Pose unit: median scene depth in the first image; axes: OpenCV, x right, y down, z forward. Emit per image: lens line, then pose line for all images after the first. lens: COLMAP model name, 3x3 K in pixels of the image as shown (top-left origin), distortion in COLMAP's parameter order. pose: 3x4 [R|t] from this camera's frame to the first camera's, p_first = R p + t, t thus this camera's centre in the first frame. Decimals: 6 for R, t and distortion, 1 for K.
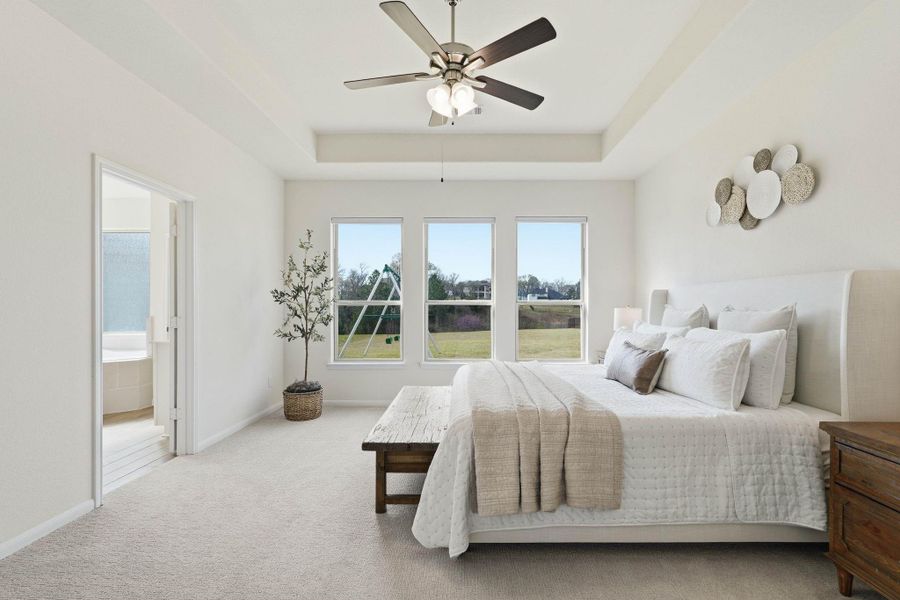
lens RADIAL K [[413.3, 0, 450.8], [0, 413.3, 309.2], [0, 0, 1]] dist [-0.001704, -0.000138]
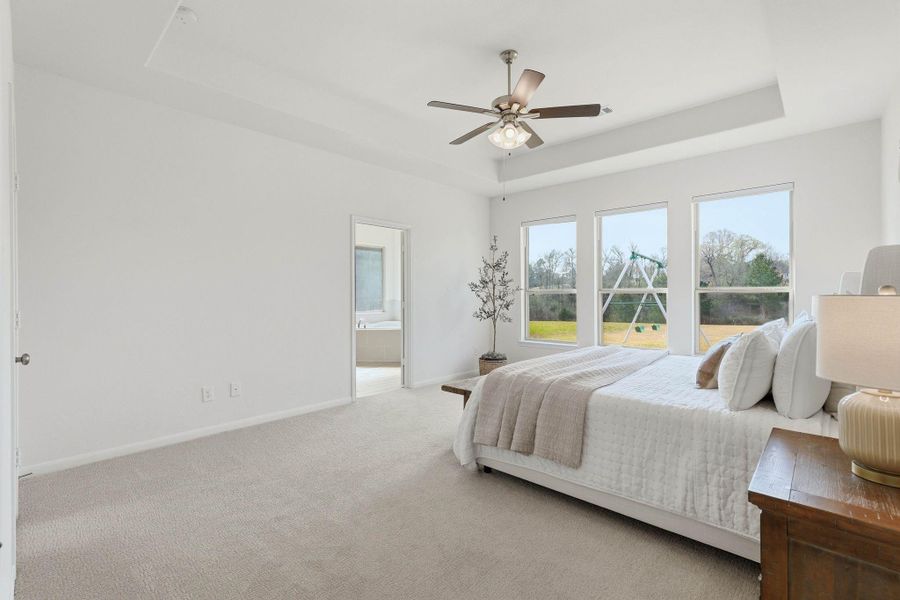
lens RADIAL K [[413.3, 0, 448.5], [0, 413.3, 295.9], [0, 0, 1]] dist [-0.001704, -0.000138]
pose [[0.729236, 0.000689, -0.684262, 0.767125], [-0.002095, 0.999997, -0.001226, -0.001846], [0.684259, 0.002328, 0.729236, -0.080882]]
